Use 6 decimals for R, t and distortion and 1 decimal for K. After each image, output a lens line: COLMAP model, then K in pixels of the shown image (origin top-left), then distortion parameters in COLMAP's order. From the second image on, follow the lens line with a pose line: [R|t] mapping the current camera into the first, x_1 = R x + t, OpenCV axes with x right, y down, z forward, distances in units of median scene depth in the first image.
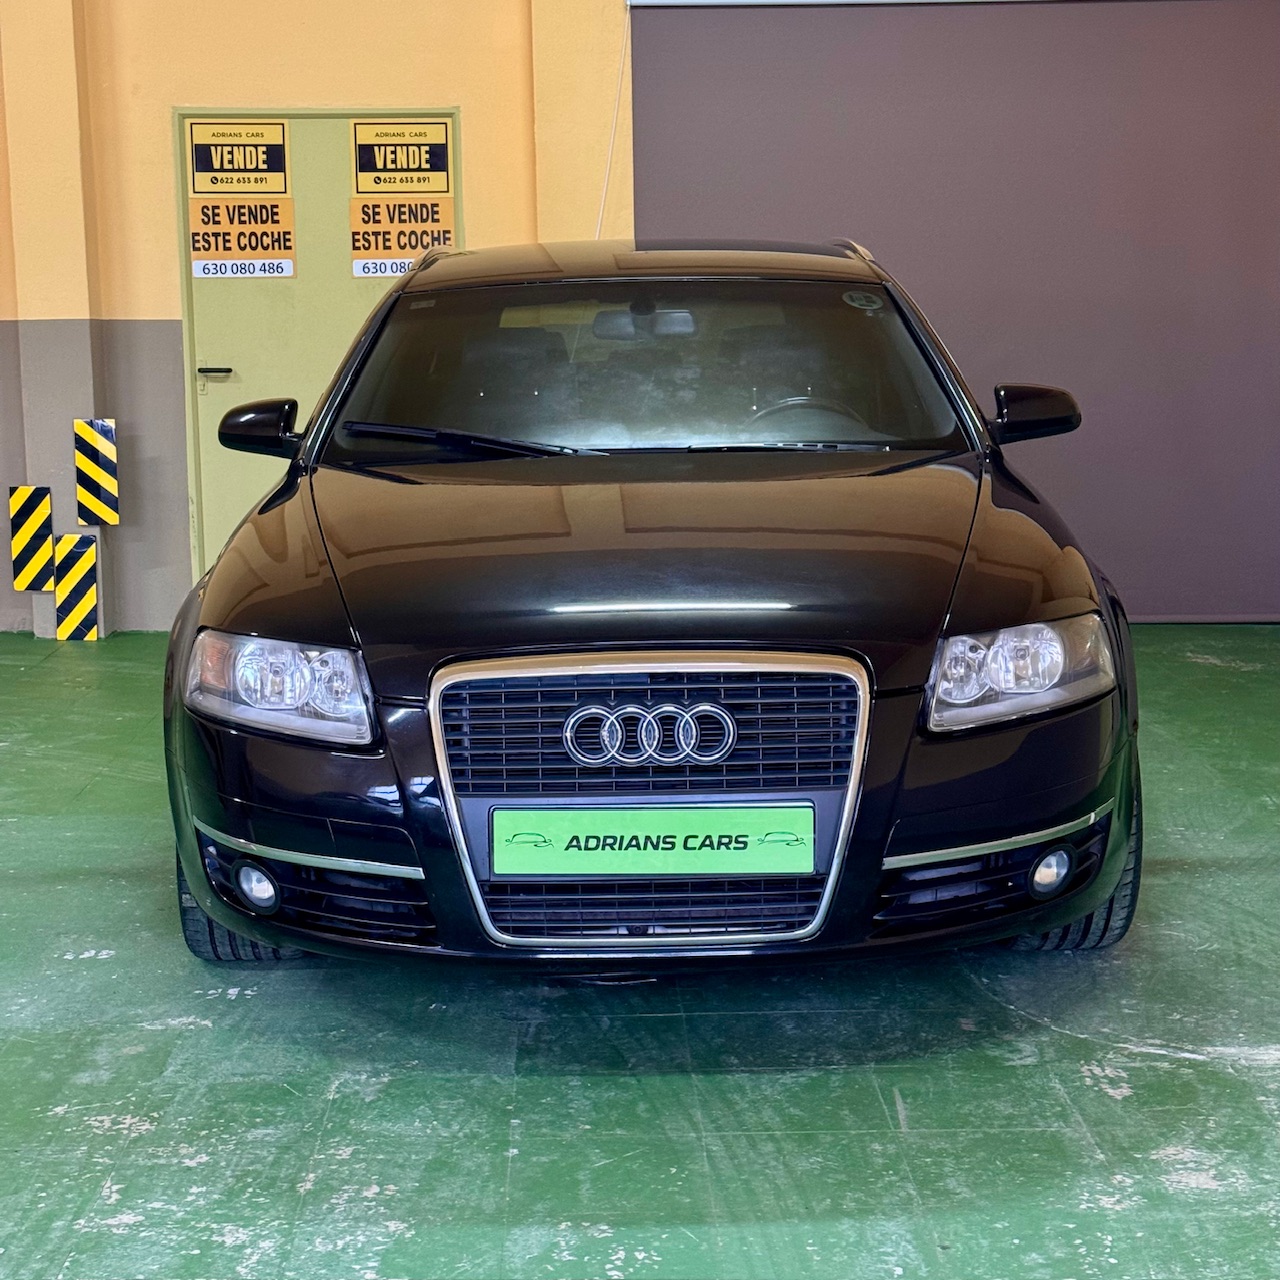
lens RADIAL K [[2367.4, 0, 640.0], [0, 2367.4, 640.0], [0, 0, 1]] dist [0.162060, -0.129359]
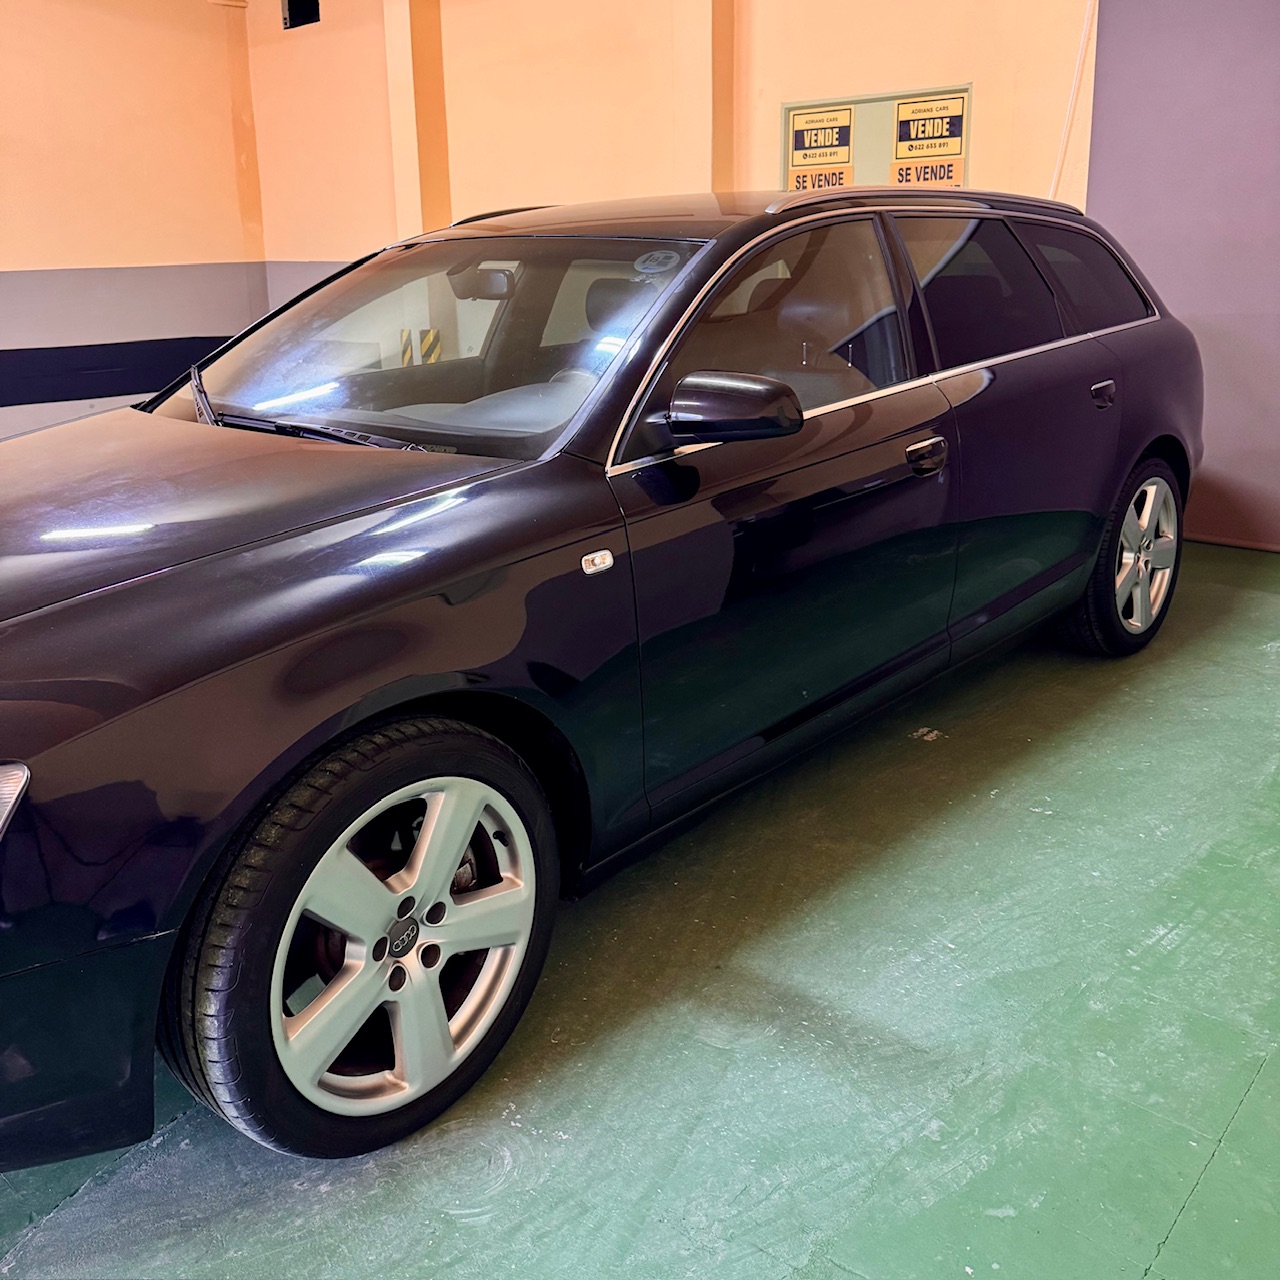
lens RADIAL K [[1201.8, 0, 636.3], [0, 1201.8, 538.9], [0, 0, 1]] dist [0.112026, -0.168654]
pose [[0.734561, 0.158645, -0.659737, 0.559766], [-0.086931, 0.986275, 0.140377, -0.143060], [0.672952, -0.045764, 0.738269, 0.908251]]
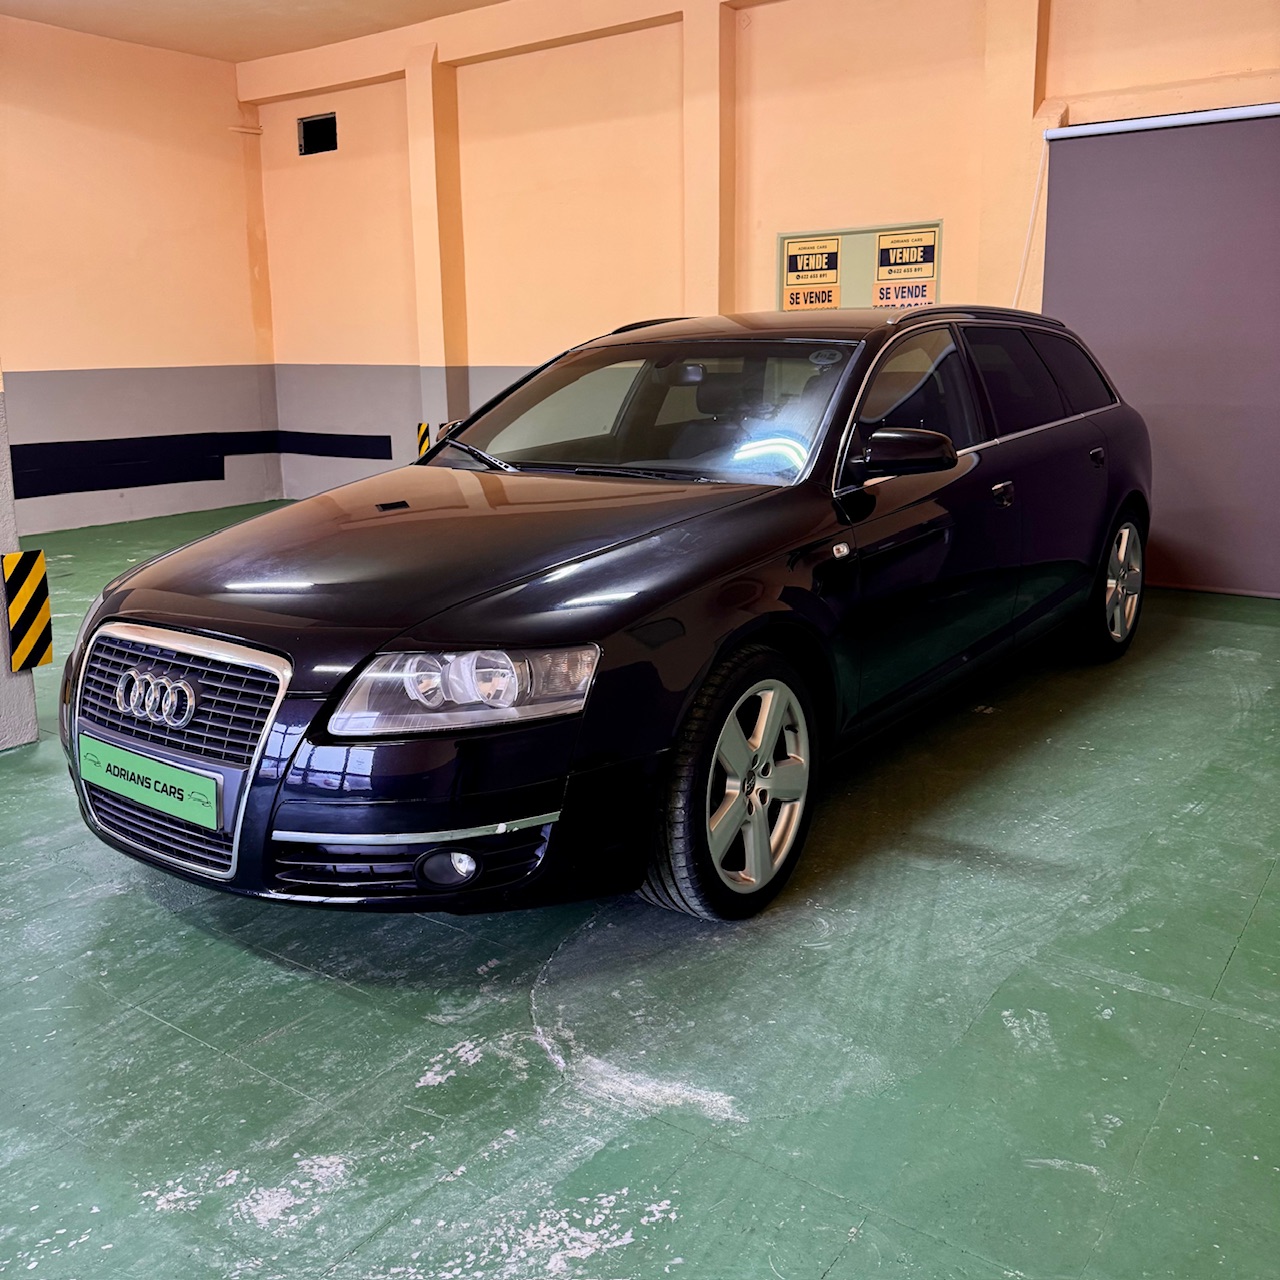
lens RADIAL K [[1192.8, 0, 641.3], [0, 1192.8, 589.1], [0, 0, 1]] dist [0.175908, -0.338343]
pose [[0.799065, 0.117672, -0.589617, 0.567571], [-0.082043, 0.992828, 0.086956, -0.093254], [0.595620, -0.021110, 0.802989, 0.584689]]
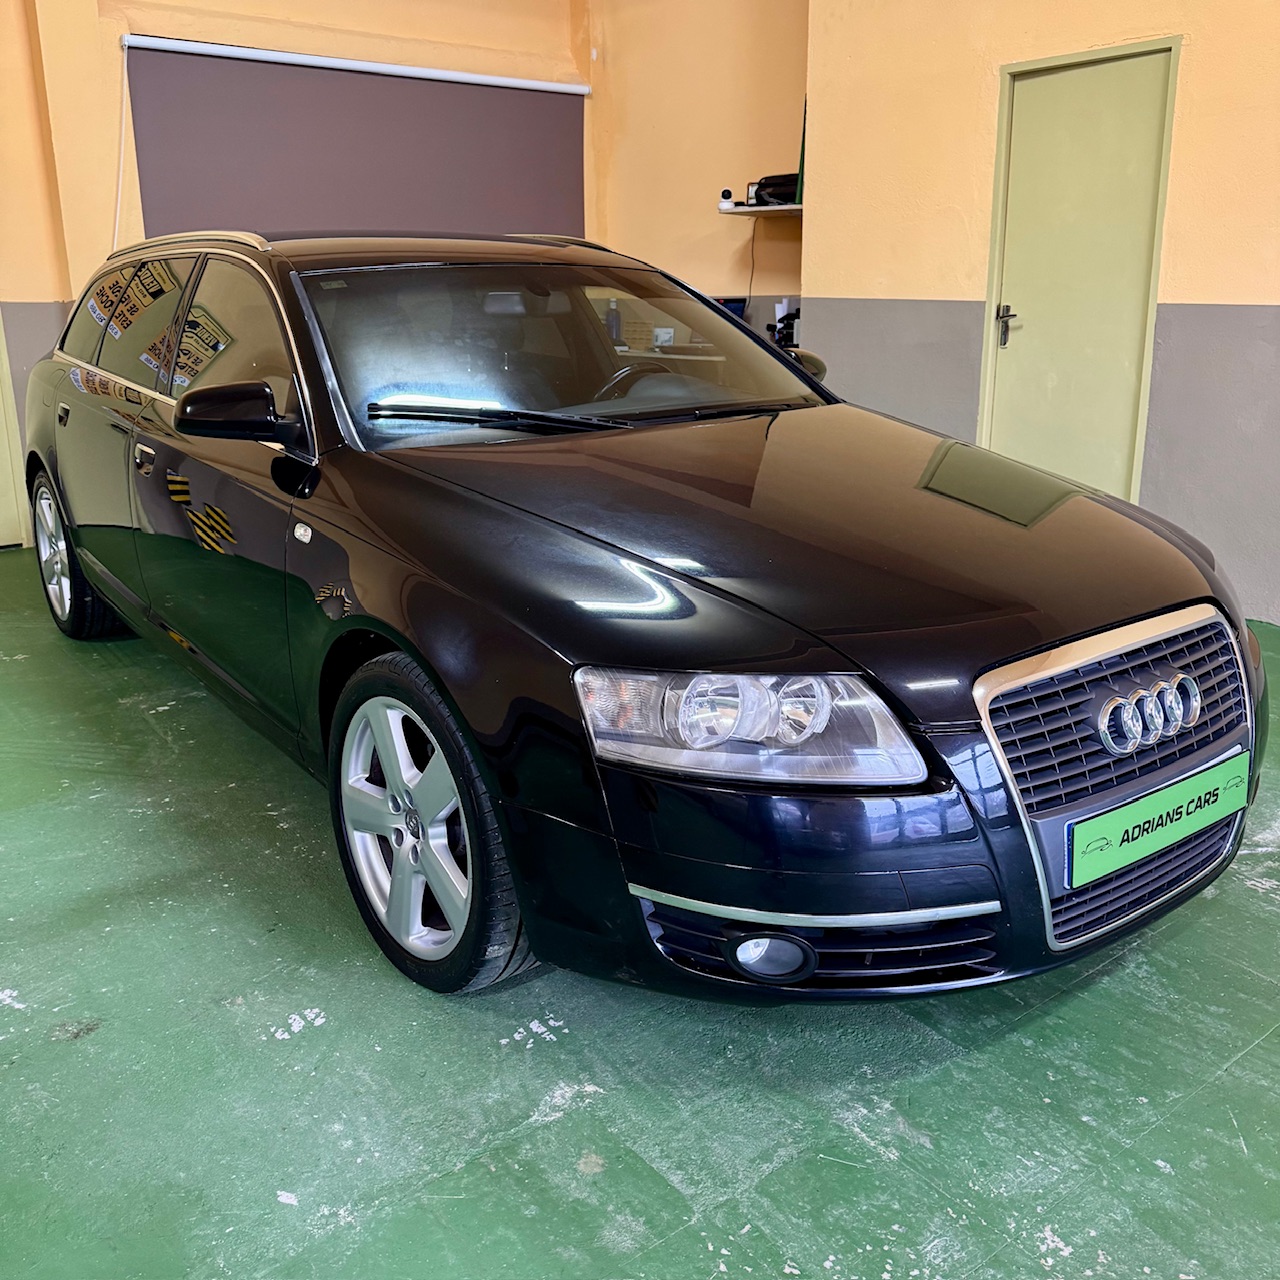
lens RADIAL K [[1200.9, 0, 640.0], [0, 1200.9, 581.9], [0, 0, 1]] dist [0.055095, -0.075968]
pose [[0.799556, -0.140005, 0.584045, -0.437417], [0.081729, 0.988767, 0.125137, -0.092458], [-0.595005, -0.052321, 0.802017, 0.672655]]
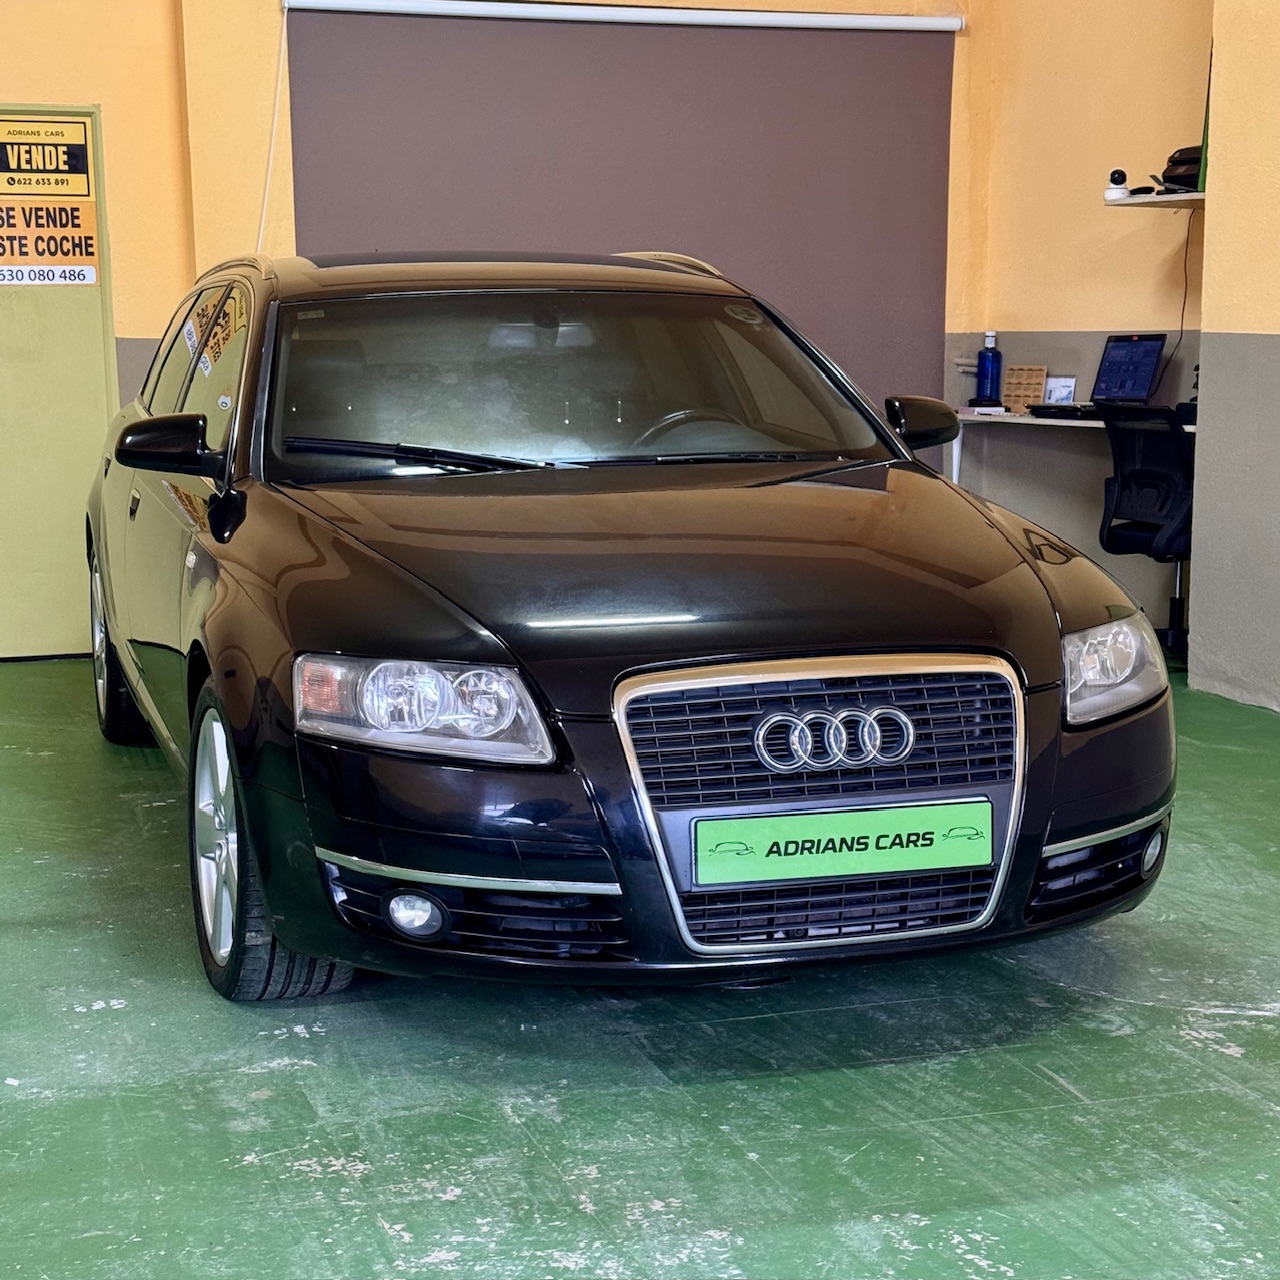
lens RADIAL K [[2375.0, 0, 632.2], [0, 2375.0, 704.7], [0, 0, 1]] dist [0.132510, 0.006984]
pose [[0.957885, -0.042166, 0.284038, -0.346261], [0.036765, 0.999028, 0.024325, -0.002619], [-0.284787, -0.012858, 0.958504, 0.043050]]
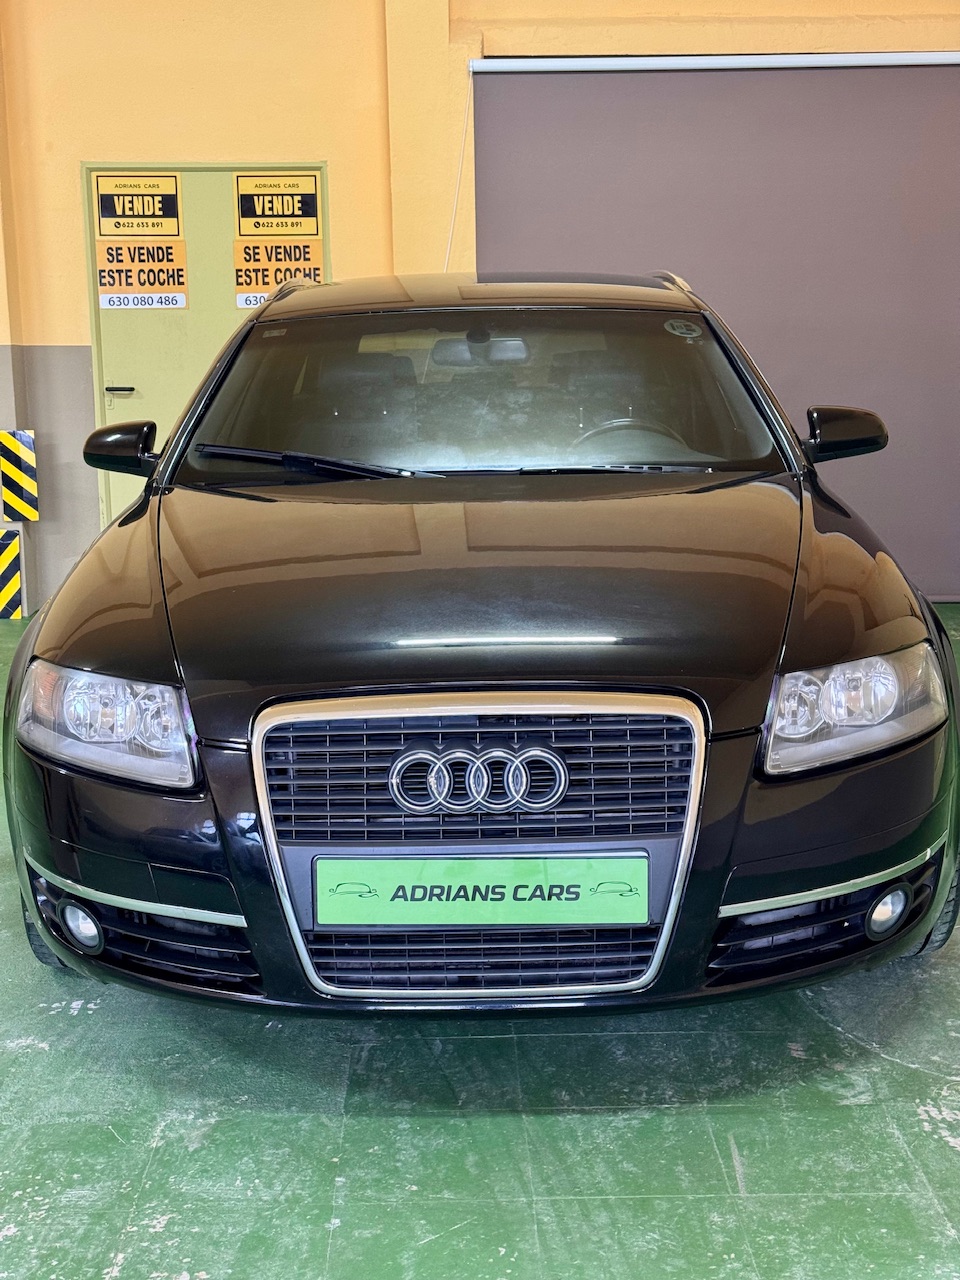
lens RADIAL K [[1771.9, 0, 479.6], [0, 1771.9, 638.8], [0, 0, 1]] dist [0.193573, -0.361241]
pose [[0.999986, -0.000911, -0.005183, 0.007919], [0.001071, 0.999522, 0.030911, -0.037787], [0.005153, -0.030916, 0.999509, 0.259212]]
